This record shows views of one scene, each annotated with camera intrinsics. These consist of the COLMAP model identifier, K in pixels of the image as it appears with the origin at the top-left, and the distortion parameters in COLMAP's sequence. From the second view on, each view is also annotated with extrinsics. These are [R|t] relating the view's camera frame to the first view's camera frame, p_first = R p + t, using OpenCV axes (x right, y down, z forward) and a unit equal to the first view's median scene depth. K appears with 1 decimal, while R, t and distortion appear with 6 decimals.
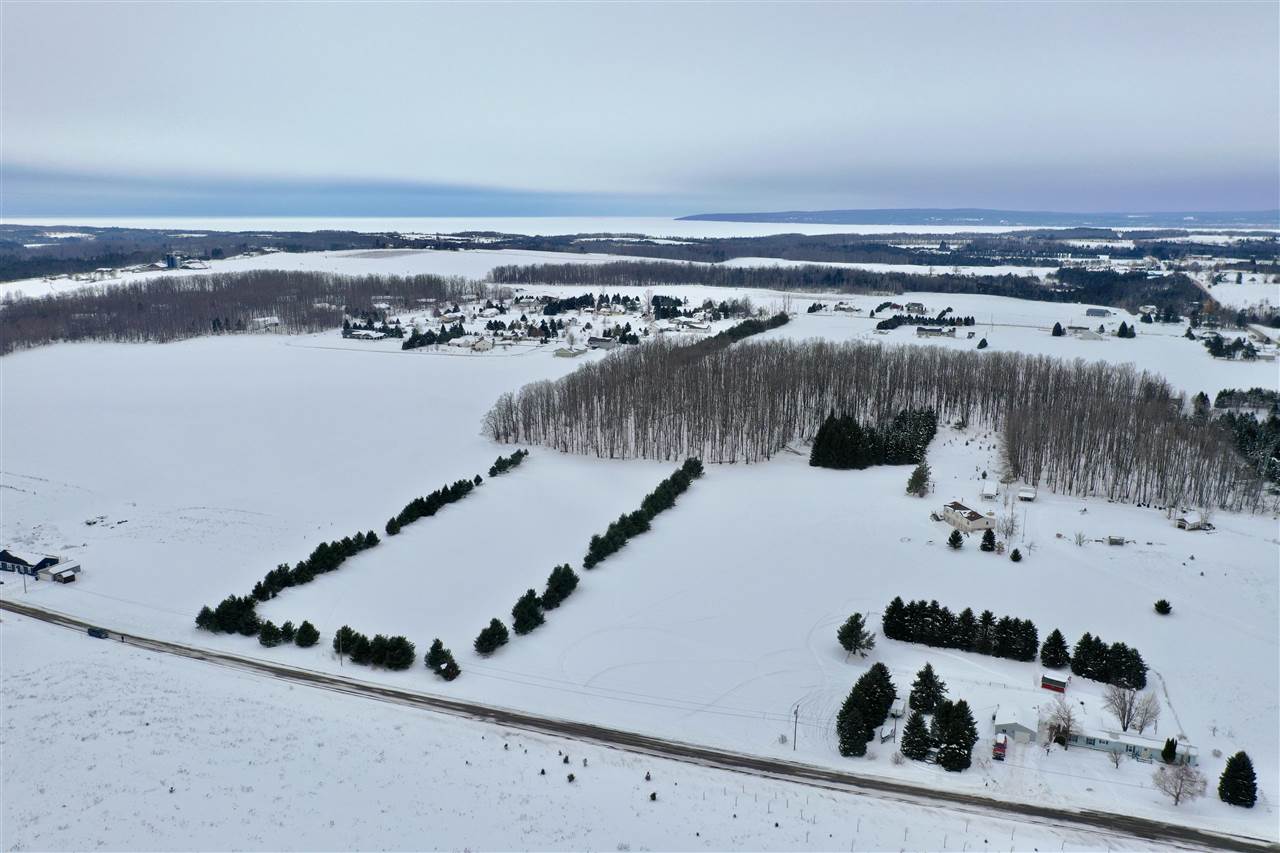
lens RADIAL K [[998.9, 0, 640.0], [0, 998.9, 426.5], [0, 0, 1]] dist [0.000425, -0.005690]
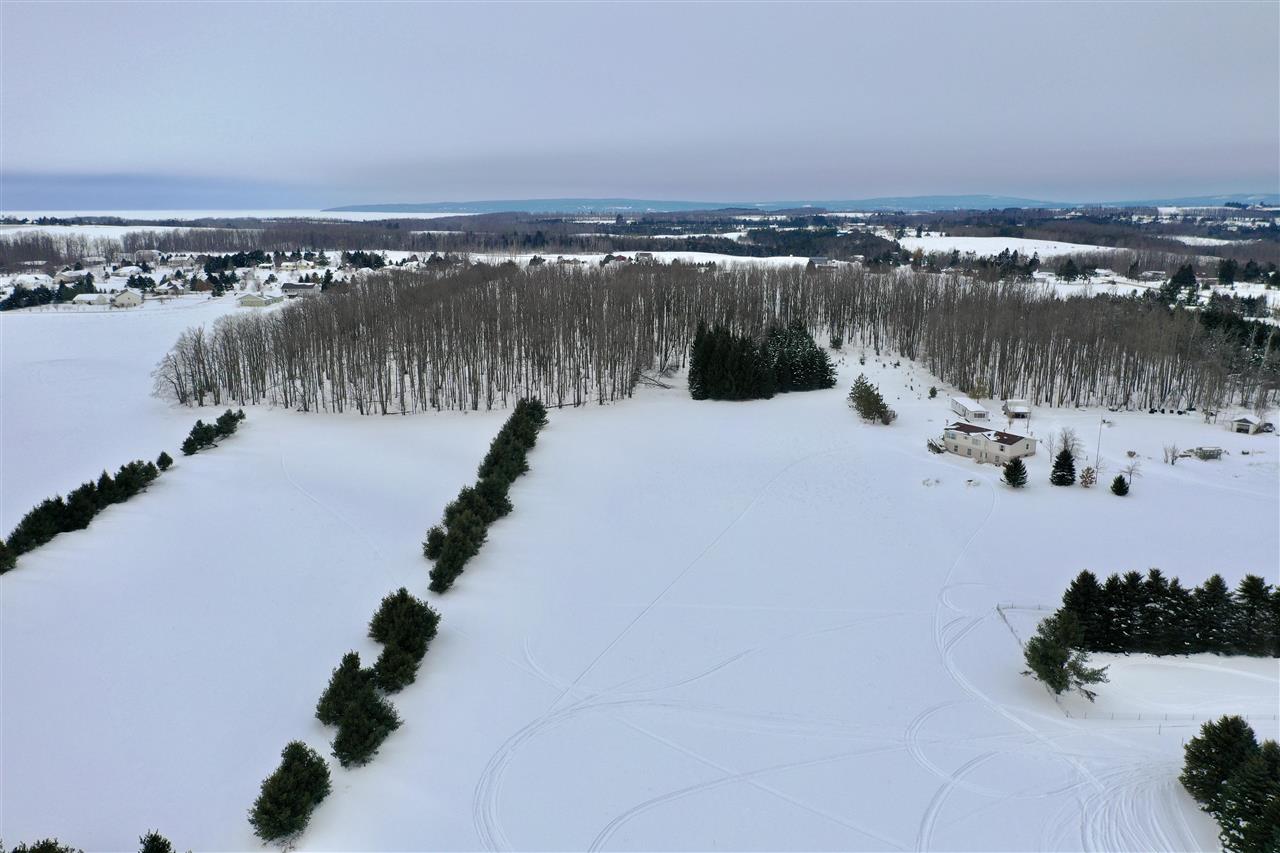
lens RADIAL K [[1009.8, 0, 640.0], [0, 1009.8, 426.5], [0, 0, 1]] dist [-0.003088, -0.006692]
pose [[0.945029, -0.075561, 0.318137, -0.095079], [0.073225, 0.997128, 0.019312, 0.046294], [-0.318682, 0.005045, 0.947848, 0.400229]]
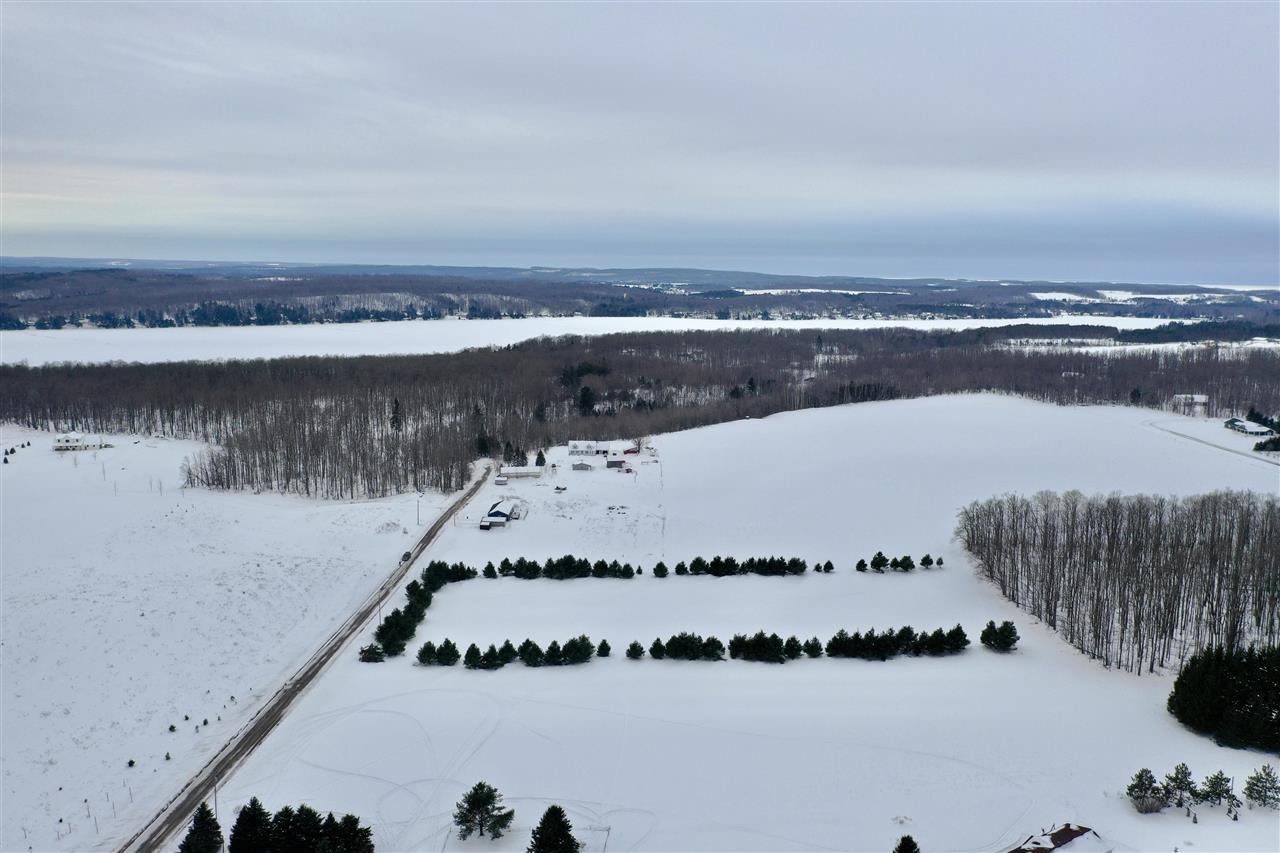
lens RADIAL K [[998.9, 0, 640.0], [0, 998.9, 426.5], [0, 0, 1]] dist [0.000425, -0.005690]
pose [[0.370253, 0.147843, -0.917090, 0.625595], [-0.208938, 0.975211, 0.072859, -0.107104], [0.905128, 0.164638, 0.391965, 0.523356]]
